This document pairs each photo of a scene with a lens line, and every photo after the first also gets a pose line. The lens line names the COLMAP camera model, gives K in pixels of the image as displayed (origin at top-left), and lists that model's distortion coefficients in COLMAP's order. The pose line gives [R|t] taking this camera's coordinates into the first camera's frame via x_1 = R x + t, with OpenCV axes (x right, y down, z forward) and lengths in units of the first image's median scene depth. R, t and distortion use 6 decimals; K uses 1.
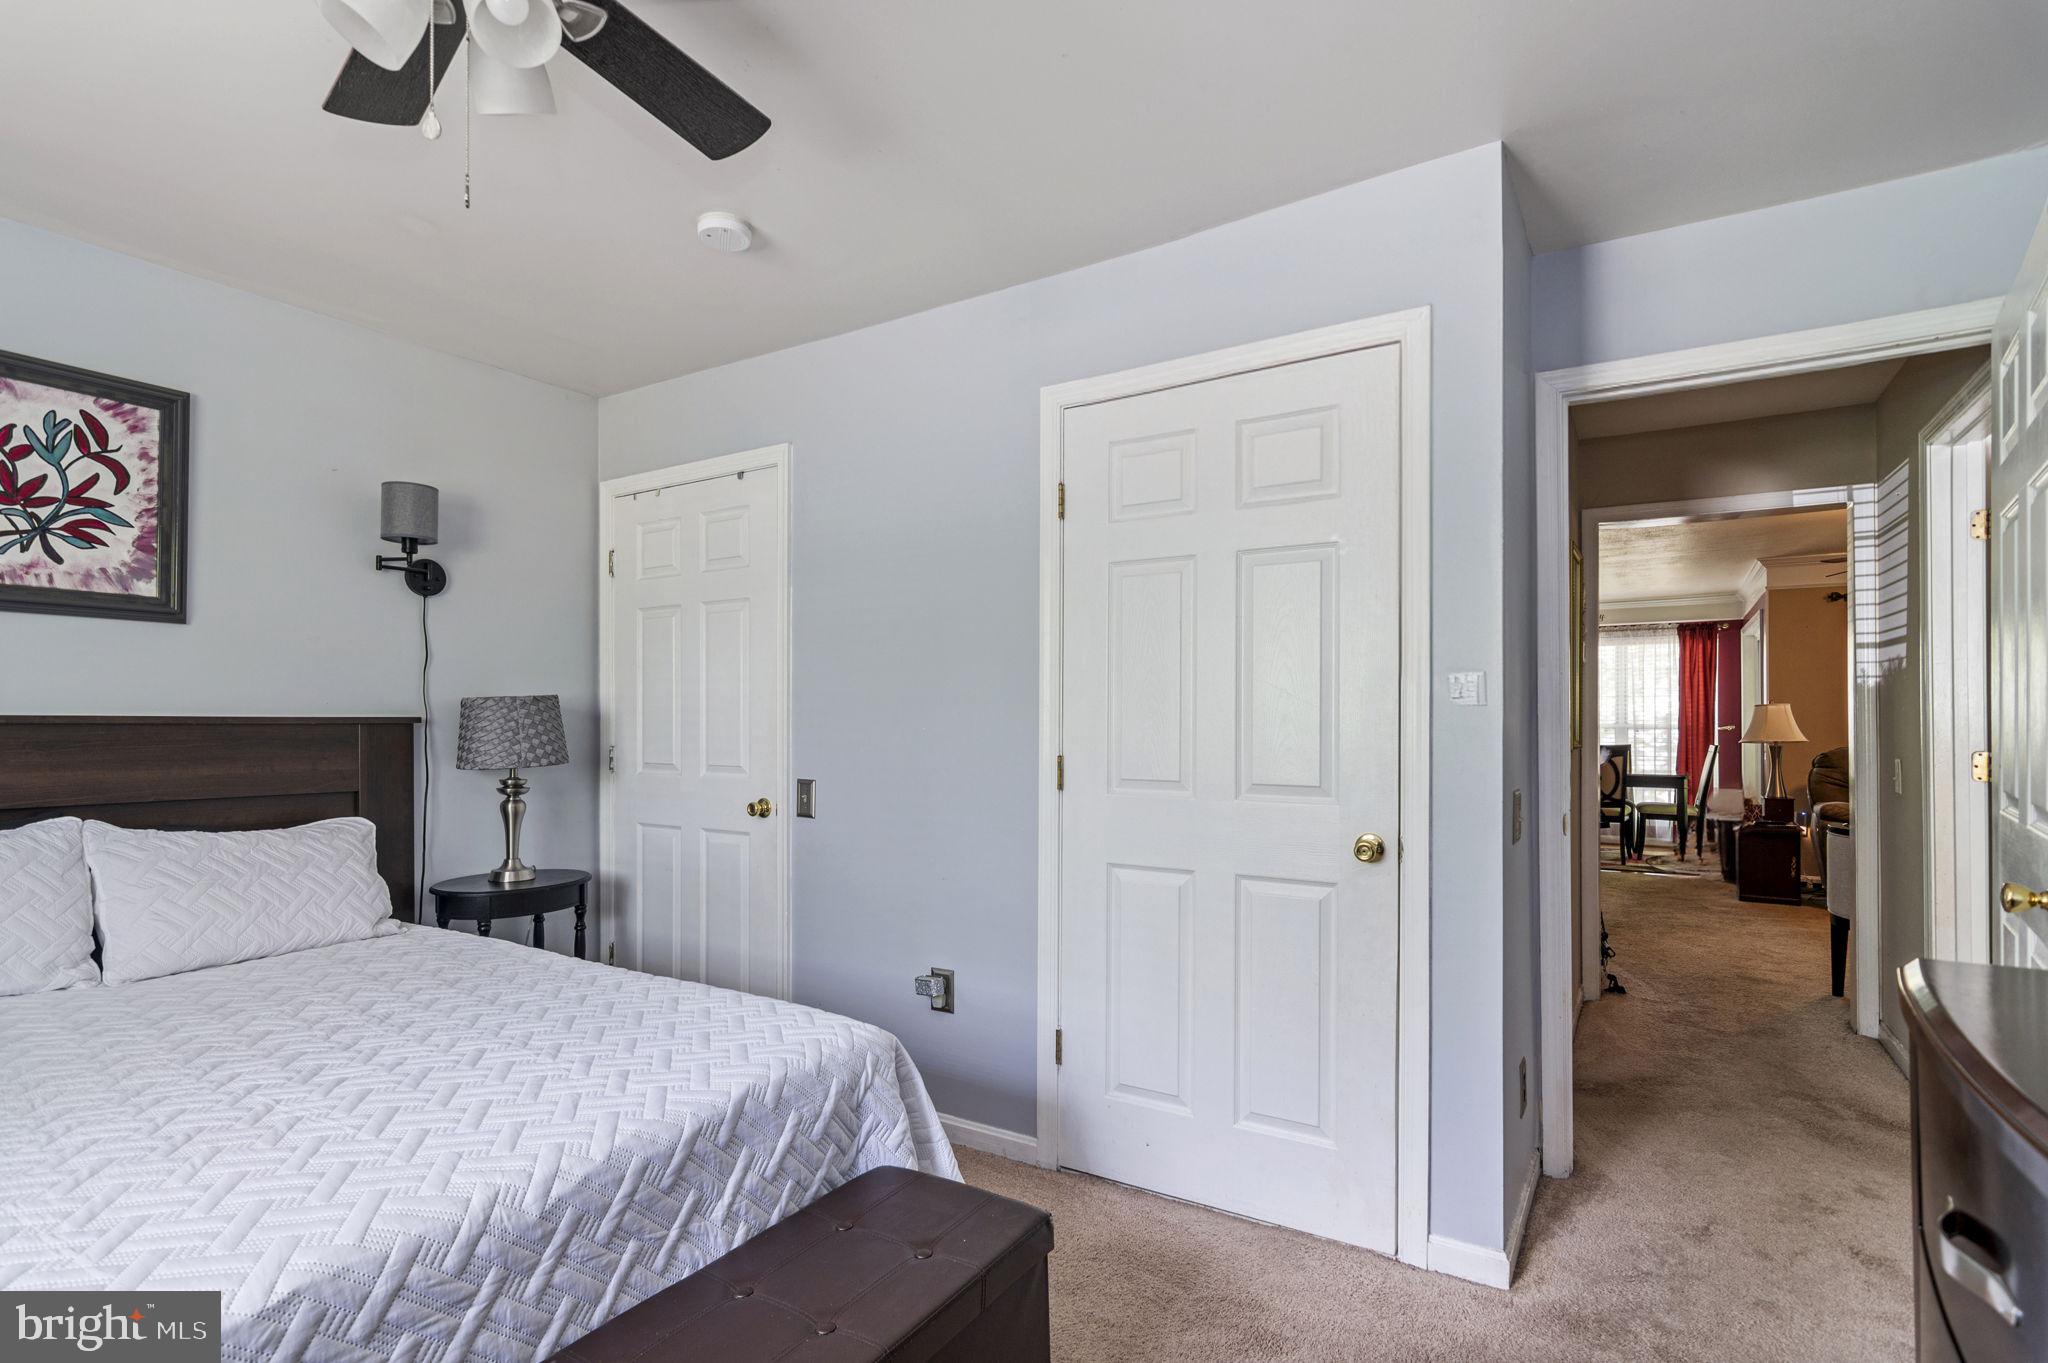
lens RADIAL K [[991.4, 0, 1025.4], [0, 991.4, 726.5], [0, 0, 1]] dist [0.002838, 0.000491]
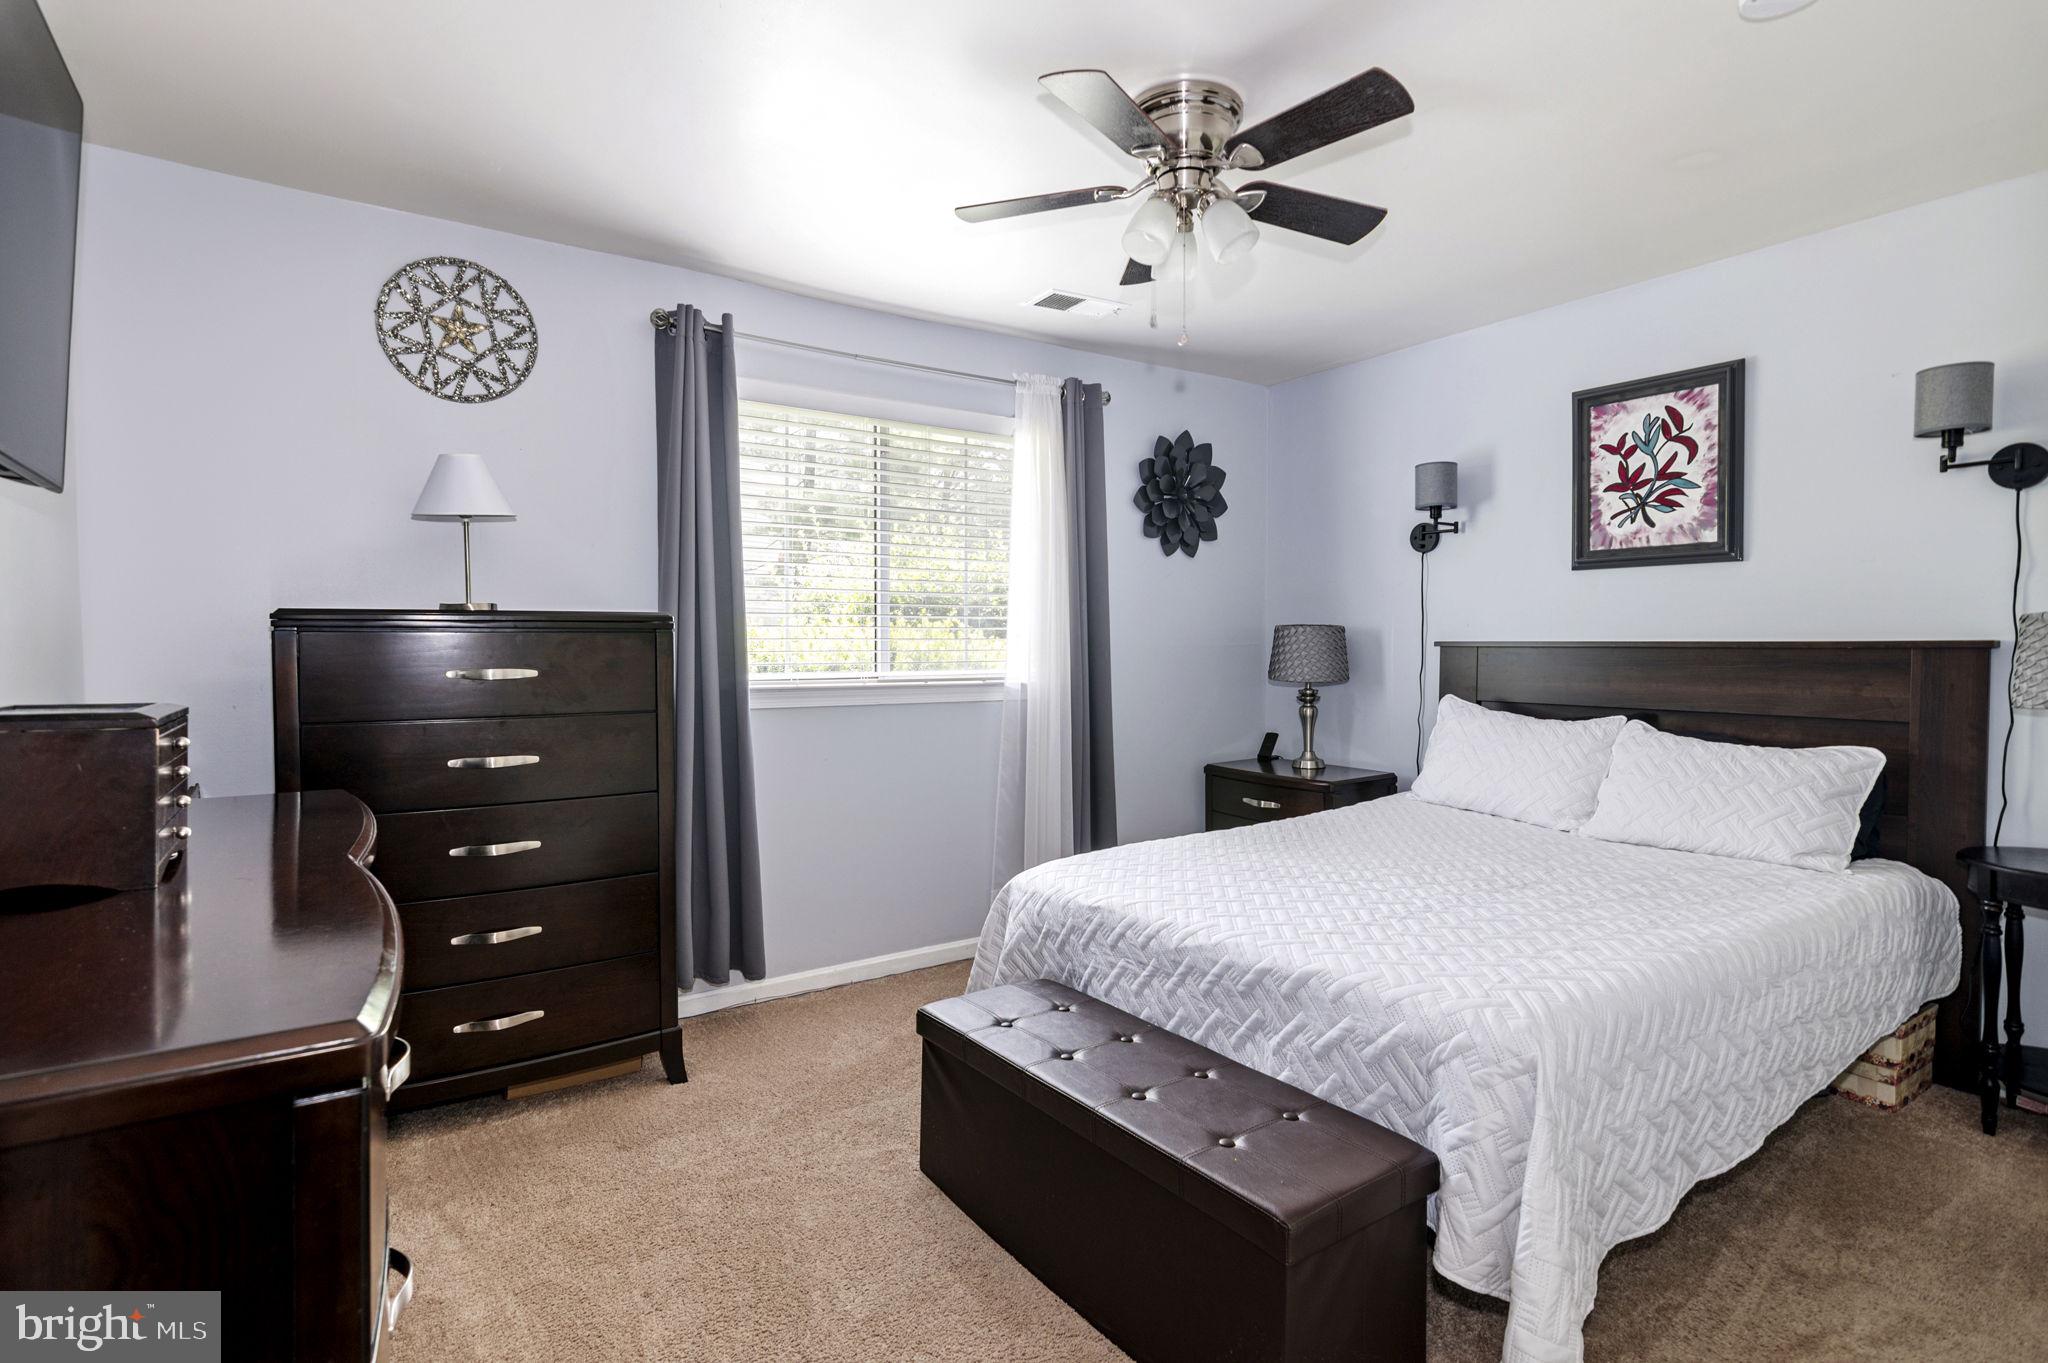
lens RADIAL K [[1001.8, 0, 1024.0], [0, 1001.8, 681.5], [0, 0, 1]] dist [0.000182, 0.000898]
pose [[-0.384655, 0.037014, -0.922318, 0.596372], [-0.000875, 0.999181, 0.040464, -0.010723], [0.923060, 0.016372, -0.384308, 0.736036]]
